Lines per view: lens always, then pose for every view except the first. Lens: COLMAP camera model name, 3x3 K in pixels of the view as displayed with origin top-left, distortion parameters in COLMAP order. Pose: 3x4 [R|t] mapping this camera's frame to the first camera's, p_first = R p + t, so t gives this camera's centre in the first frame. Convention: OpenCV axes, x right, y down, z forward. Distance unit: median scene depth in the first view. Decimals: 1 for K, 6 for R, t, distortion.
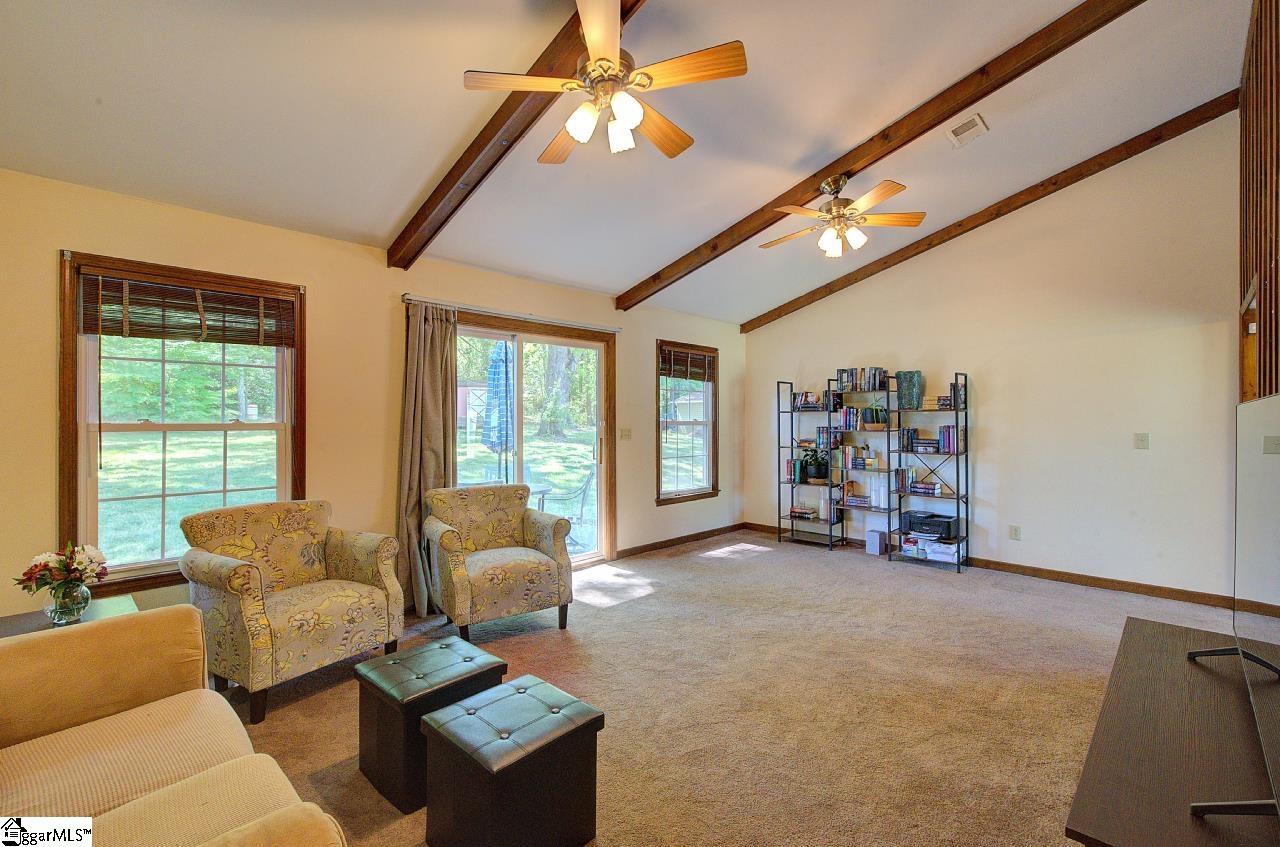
lens RADIAL K [[541.7, 0, 648.1], [0, 541.7, 420.8], [0, 0, 1]] dist [-0.002006, -0.000510]
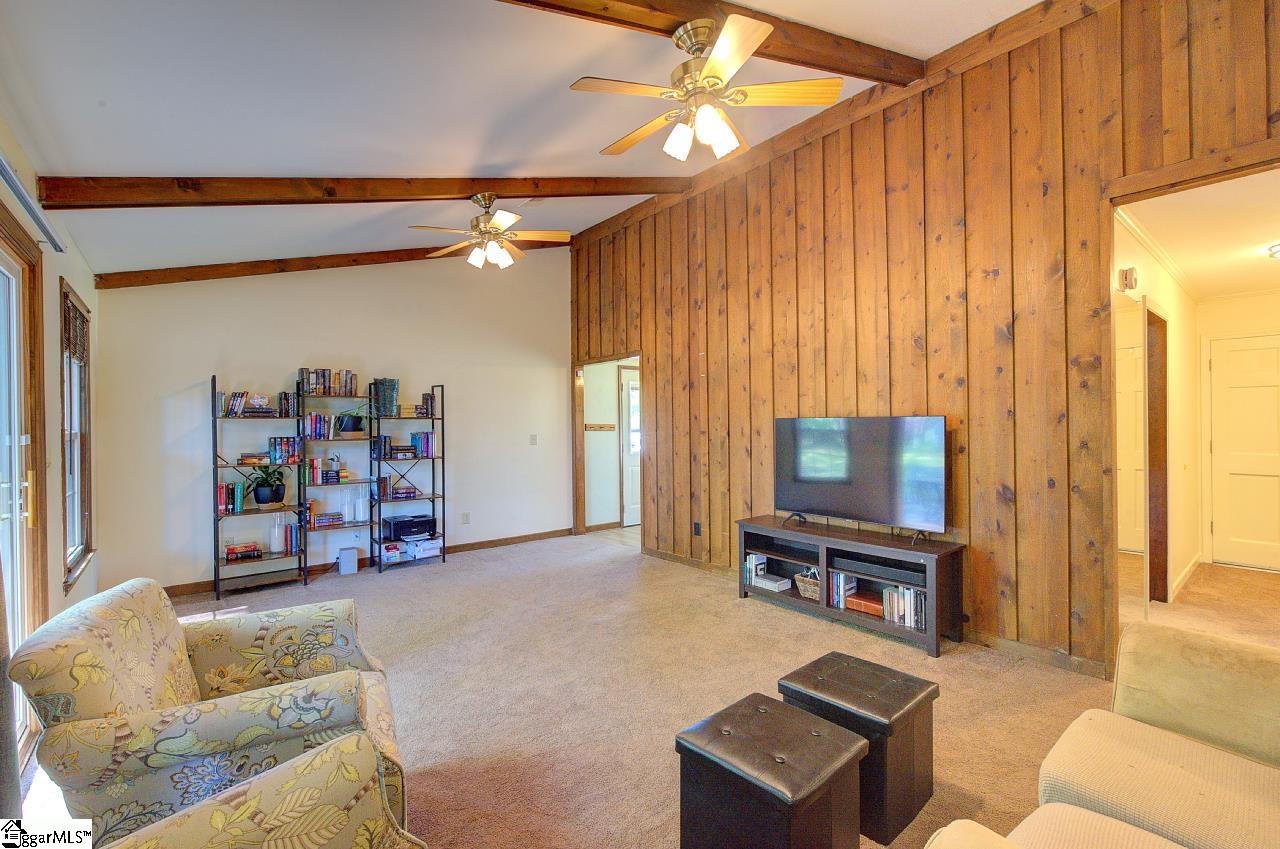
lens RADIAL K [[541.7, 0, 642.5], [0, 541.7, 427.1], [0, 0, 1]] dist [-0.002006, -0.000510]
pose [[0.132035, -0.008064, 0.991212, -0.442990], [0.010582, 0.999921, 0.006726, -0.004066], [-0.991189, 0.009601, 0.132110, 0.395772]]
